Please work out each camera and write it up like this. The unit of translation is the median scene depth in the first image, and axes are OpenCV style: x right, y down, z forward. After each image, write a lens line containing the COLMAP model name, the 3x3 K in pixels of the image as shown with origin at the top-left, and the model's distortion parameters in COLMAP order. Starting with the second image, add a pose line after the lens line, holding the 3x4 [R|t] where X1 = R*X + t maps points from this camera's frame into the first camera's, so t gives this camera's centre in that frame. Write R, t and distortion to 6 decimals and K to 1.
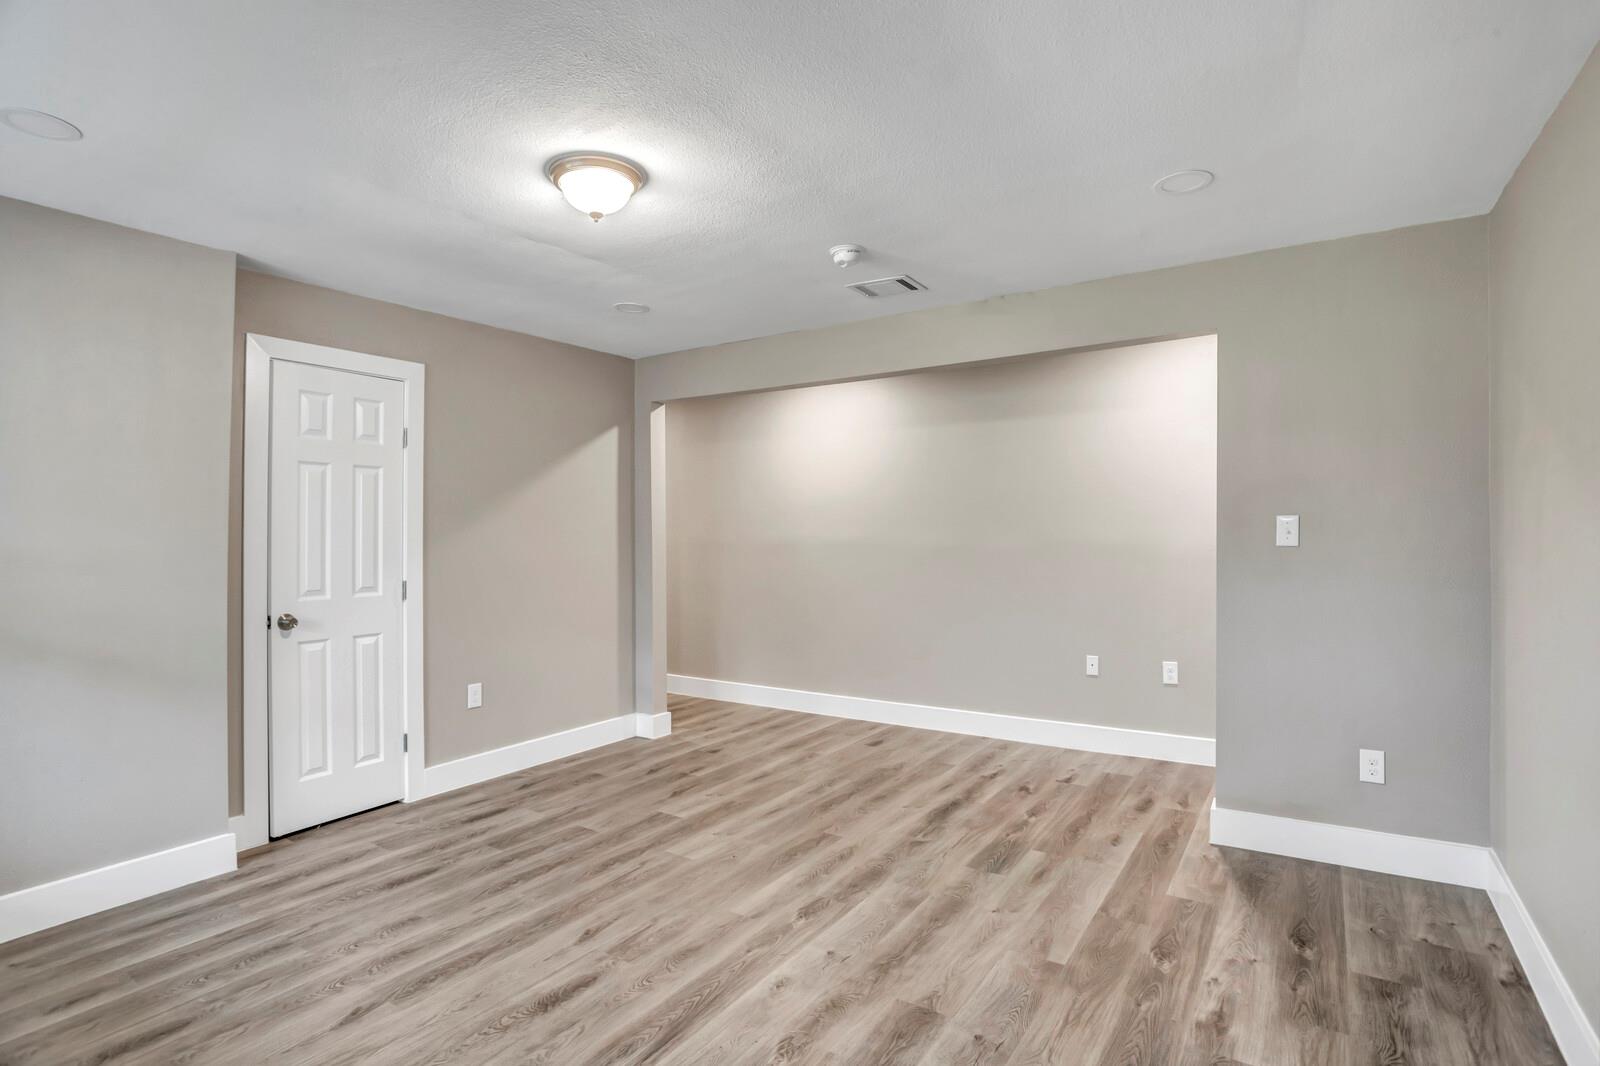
lens RADIAL K [[795.3, 0, 798.8], [0, 795.3, 538.7], [0, 0, 1]] dist [-0.070120, 0.024799]
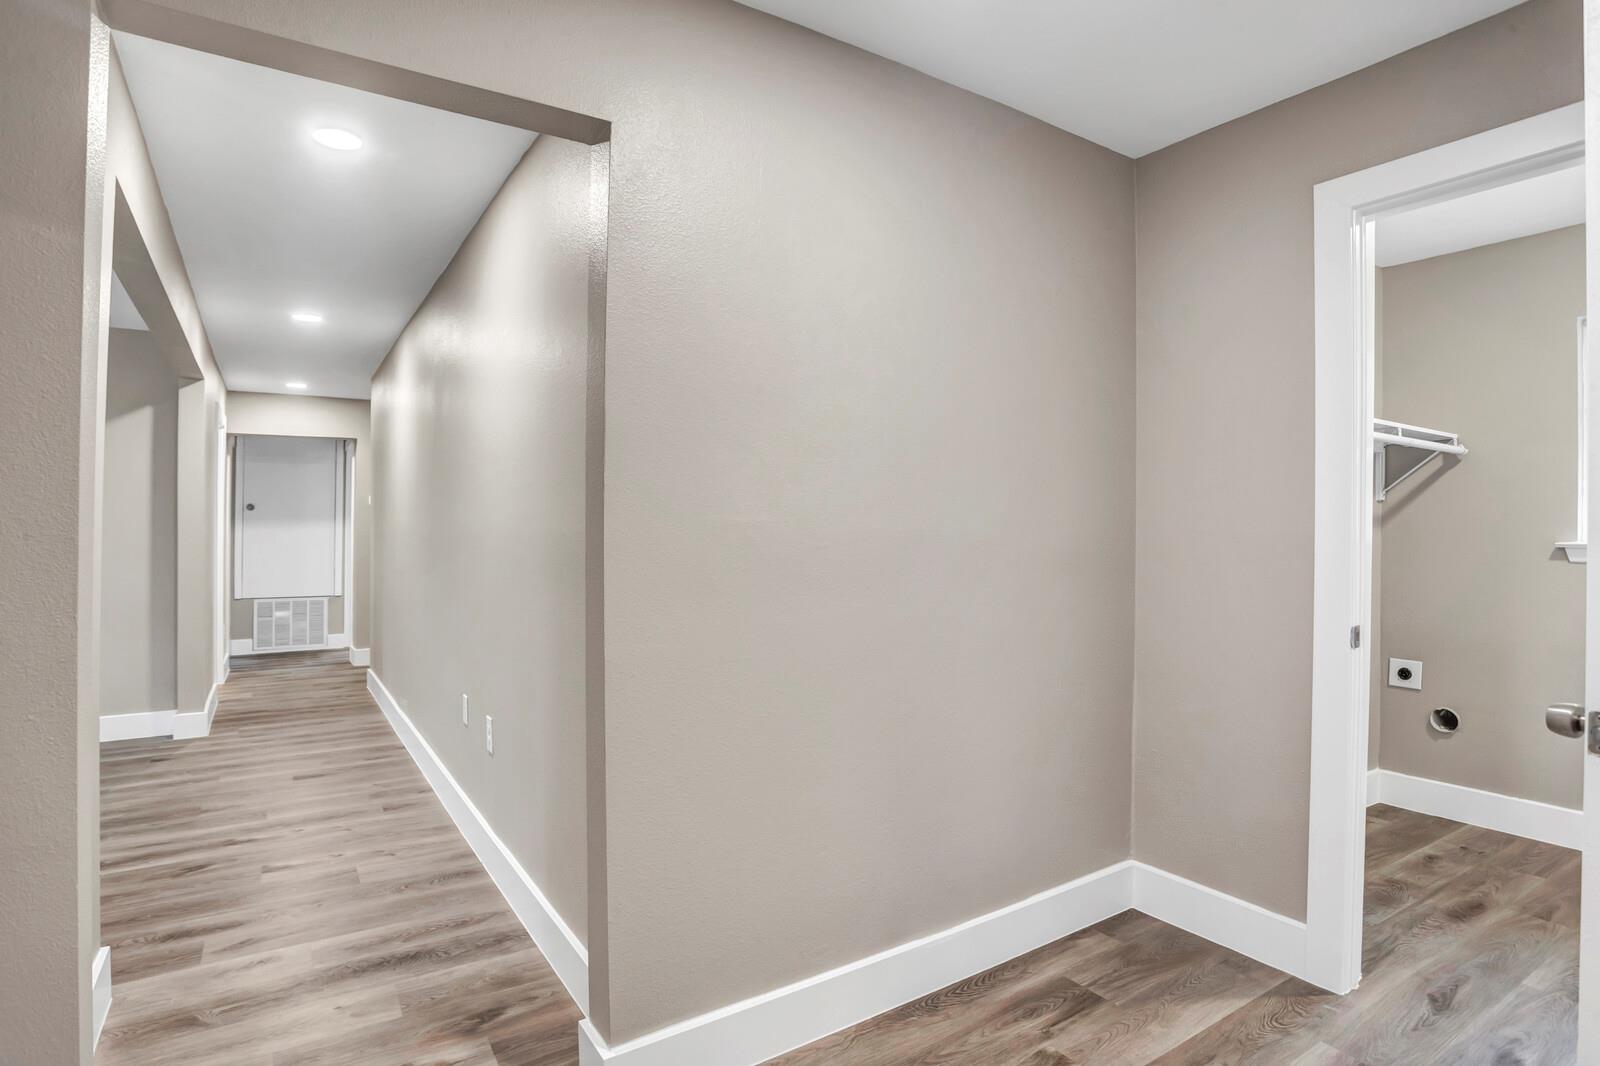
lens RADIAL K [[795.3, 0, 798.8], [0, 795.3, 538.7], [0, 0, 1]] dist [-0.070120, 0.024799]
pose [[0.928218, 0.008493, -0.371940, 1.324239], [-0.009320, 0.999956, -0.000425, 0.017244], [0.371920, 0.003861, 0.928257, 0.701919]]
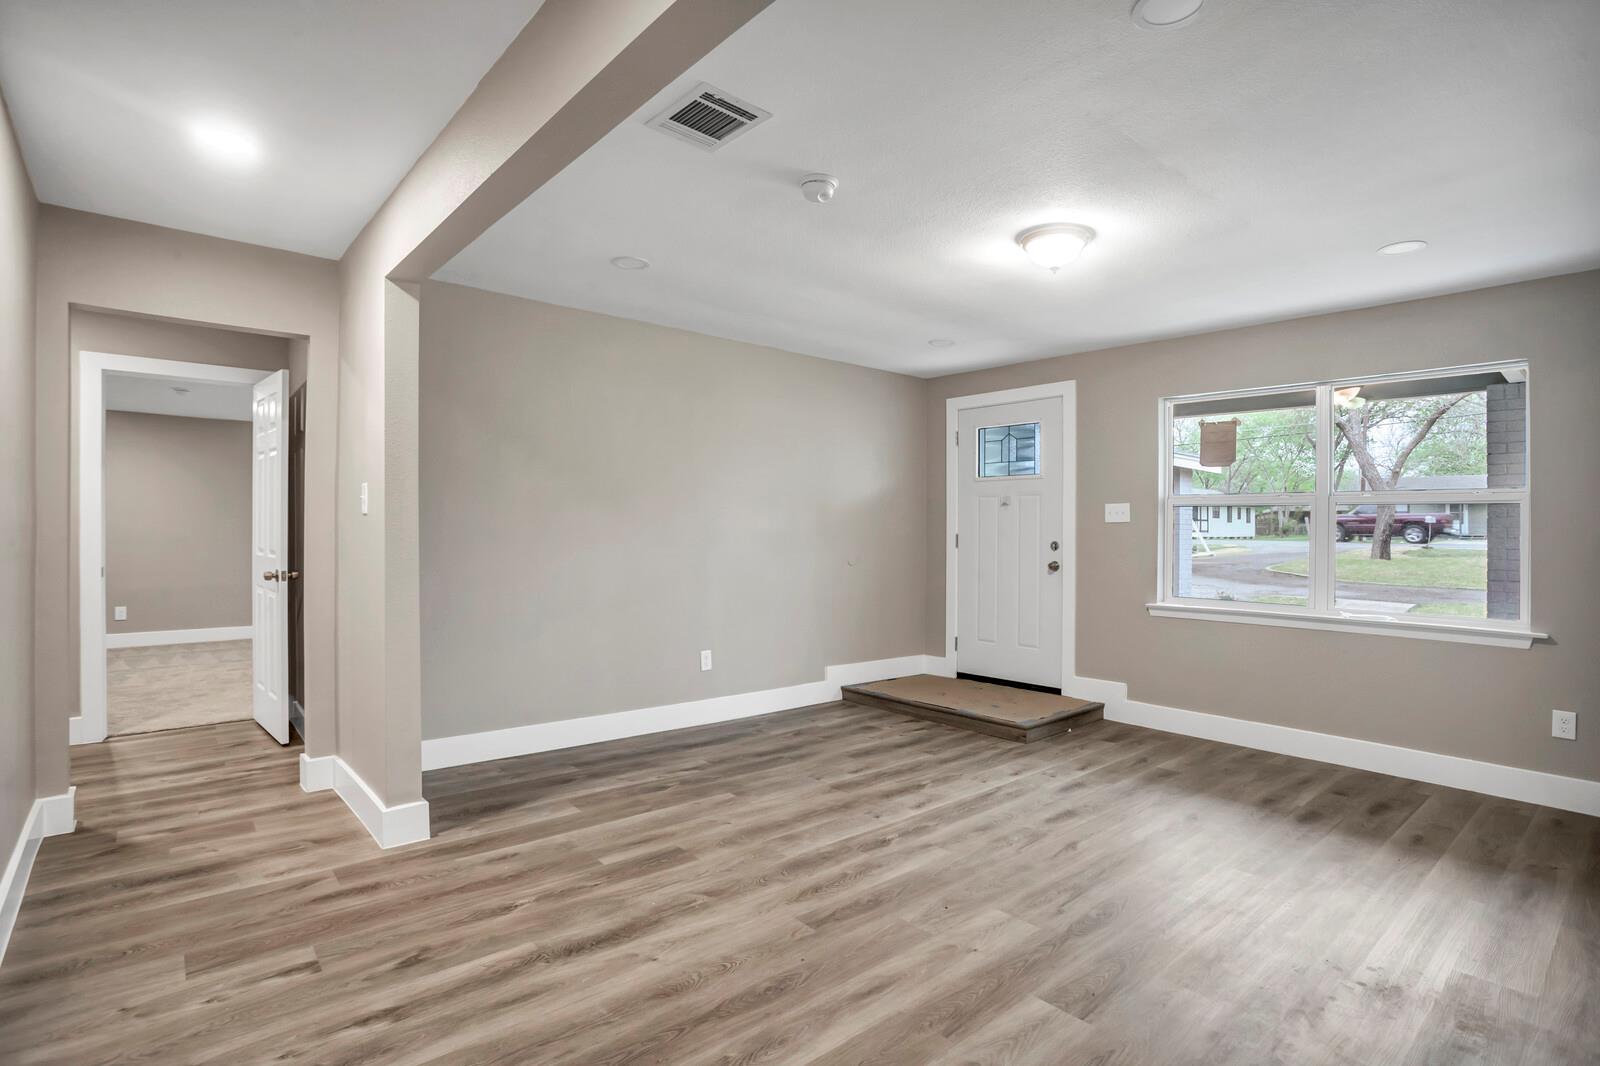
lens RADIAL K [[795.3, 0, 798.8], [0, 795.3, 538.7], [0, 0, 1]] dist [-0.070120, 0.024799]
pose [[-0.963214, -0.005466, 0.268679, -0.150872], [-0.000081, 0.999799, 0.020052, 0.013062], [-0.268734, 0.019292, -0.963021, 1.814607]]
